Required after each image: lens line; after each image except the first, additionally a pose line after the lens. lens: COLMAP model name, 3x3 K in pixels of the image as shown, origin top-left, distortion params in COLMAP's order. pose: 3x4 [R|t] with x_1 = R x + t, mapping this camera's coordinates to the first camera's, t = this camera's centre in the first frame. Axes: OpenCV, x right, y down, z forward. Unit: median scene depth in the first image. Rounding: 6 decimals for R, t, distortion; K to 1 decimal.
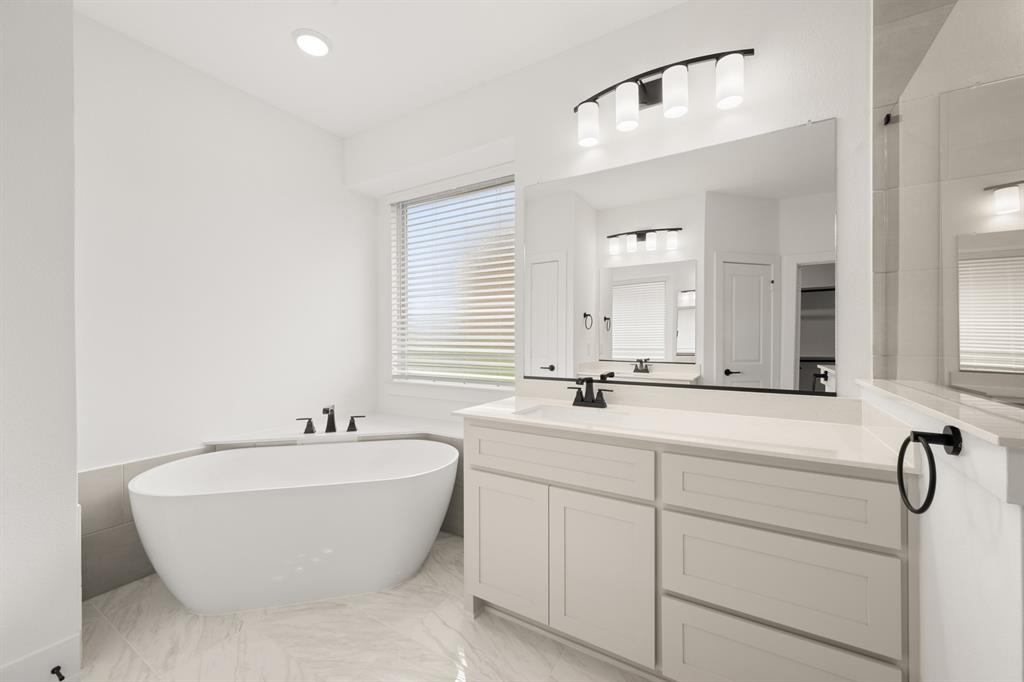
lens RADIAL K [[398.3, 0, 512.0], [0, 398.3, 341.0], [0, 0, 1]] dist [-0.024343, 0.006464]
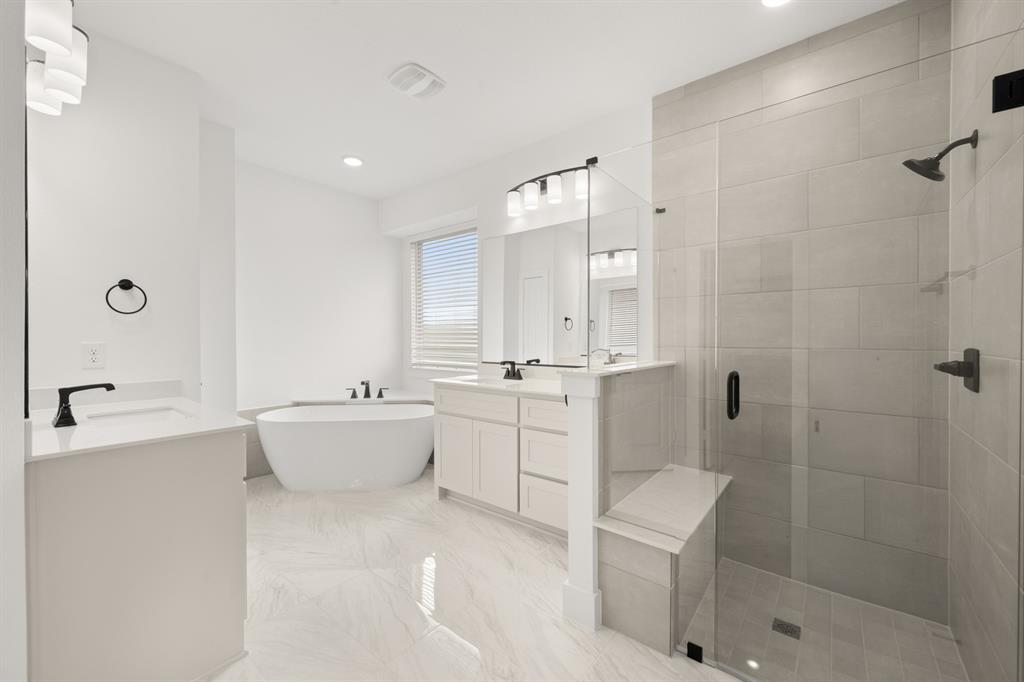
lens RADIAL K [[398.3, 0, 512.0], [0, 398.3, 341.0], [0, 0, 1]] dist [-0.024343, 0.006464]
pose [[0.991194, 0.000109, -0.132420, 0.347249], [0.000066, 0.999999, 0.001312, 0.006173], [0.132420, -0.001310, 0.991193, -0.519982]]
